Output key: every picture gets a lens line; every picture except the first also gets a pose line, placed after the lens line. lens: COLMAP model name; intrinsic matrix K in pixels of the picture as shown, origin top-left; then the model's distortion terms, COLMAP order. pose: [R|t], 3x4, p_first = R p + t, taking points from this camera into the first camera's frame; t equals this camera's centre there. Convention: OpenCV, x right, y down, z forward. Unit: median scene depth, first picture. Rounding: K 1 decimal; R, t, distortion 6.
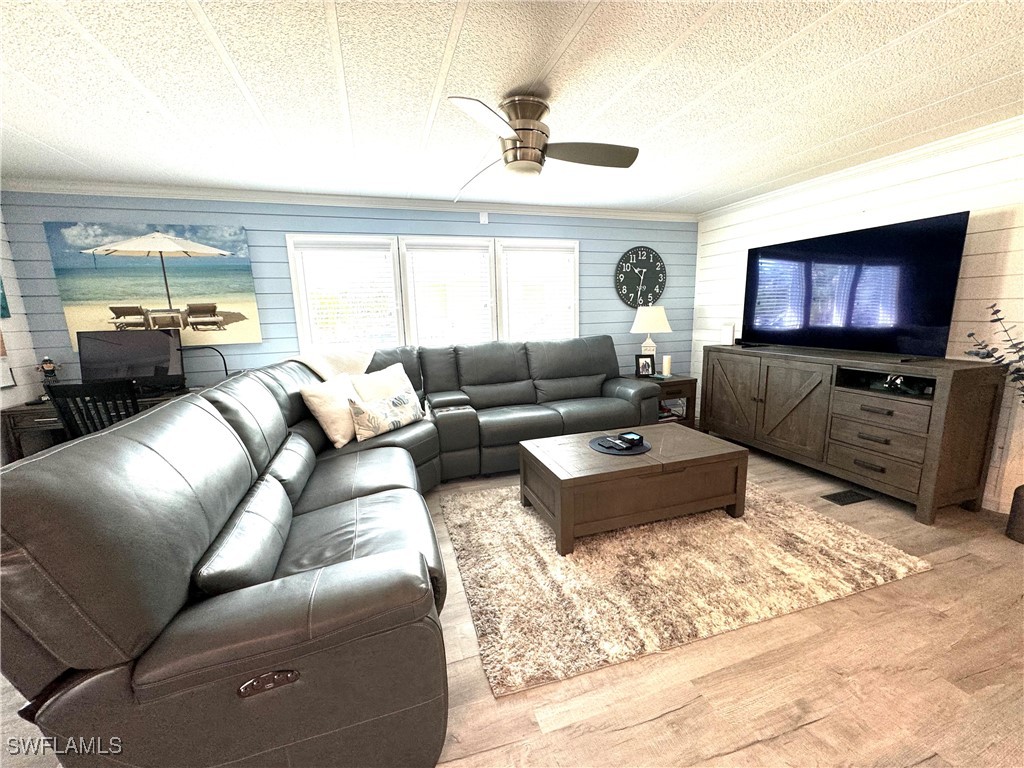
lens RADIAL K [[408.7, 0, 513.7], [0, 408.7, 381.6], [0, 0, 1]] dist [-0.003366, 0.000474]
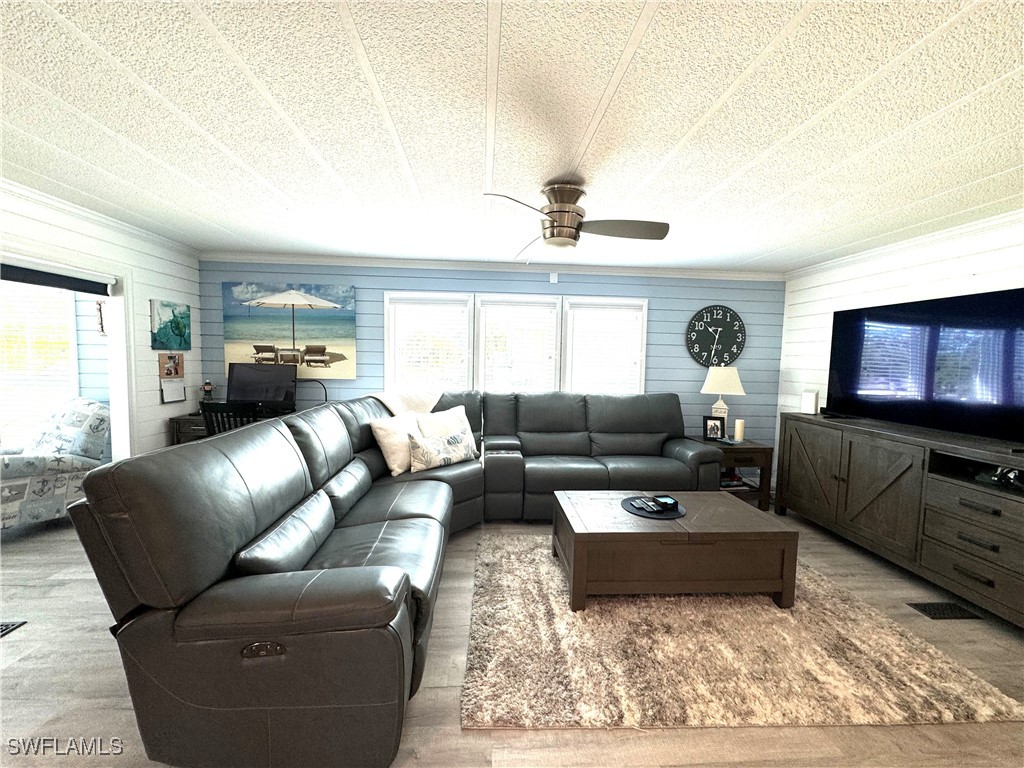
lens RADIAL K [[408.7, 0, 513.4], [0, 408.7, 381.5], [0, 0, 1]] dist [-0.003366, 0.000474]
pose [[0.968483, 0.063956, -0.240728, 0.109647], [-0.090436, 0.990808, -0.100604, -0.010723], [0.232081, 0.119204, 0.965365, -0.040674]]
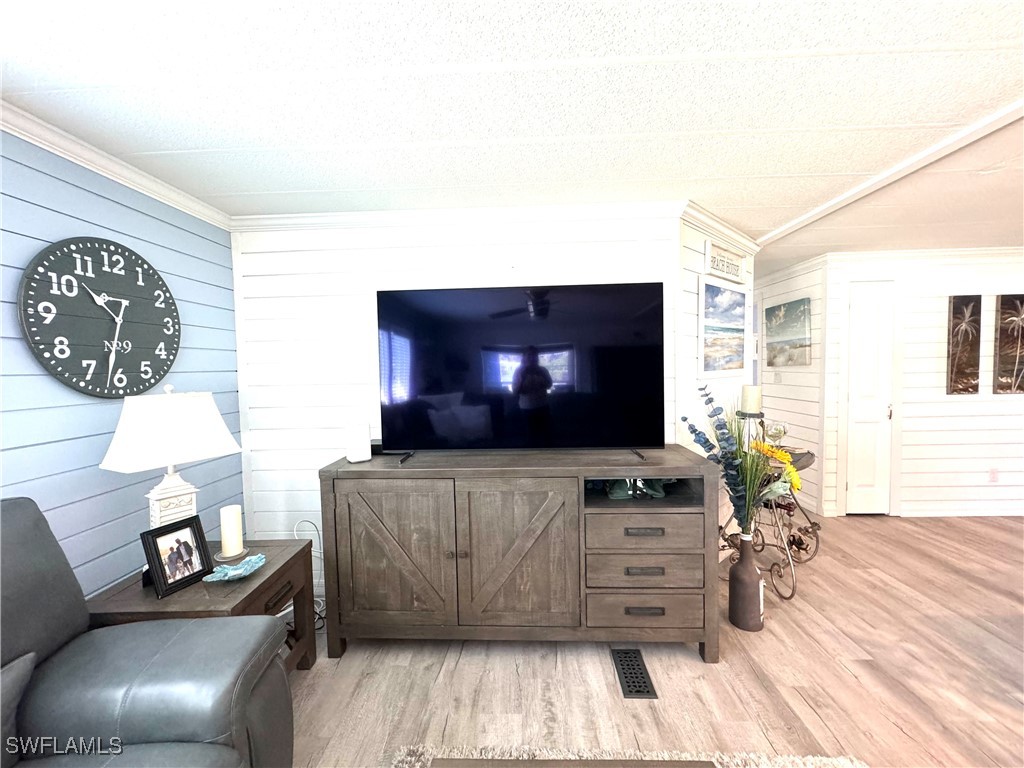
lens RADIAL K [[408.7, 0, 513.3], [0, 408.7, 384.2], [0, 0, 1]] dist [-0.003366, 0.000474]
pose [[0.348985, -0.021831, 0.936874, 0.101709], [0.172782, 0.984088, -0.041430, -0.142915], [-0.921062, 0.176334, 0.347204, 0.668420]]
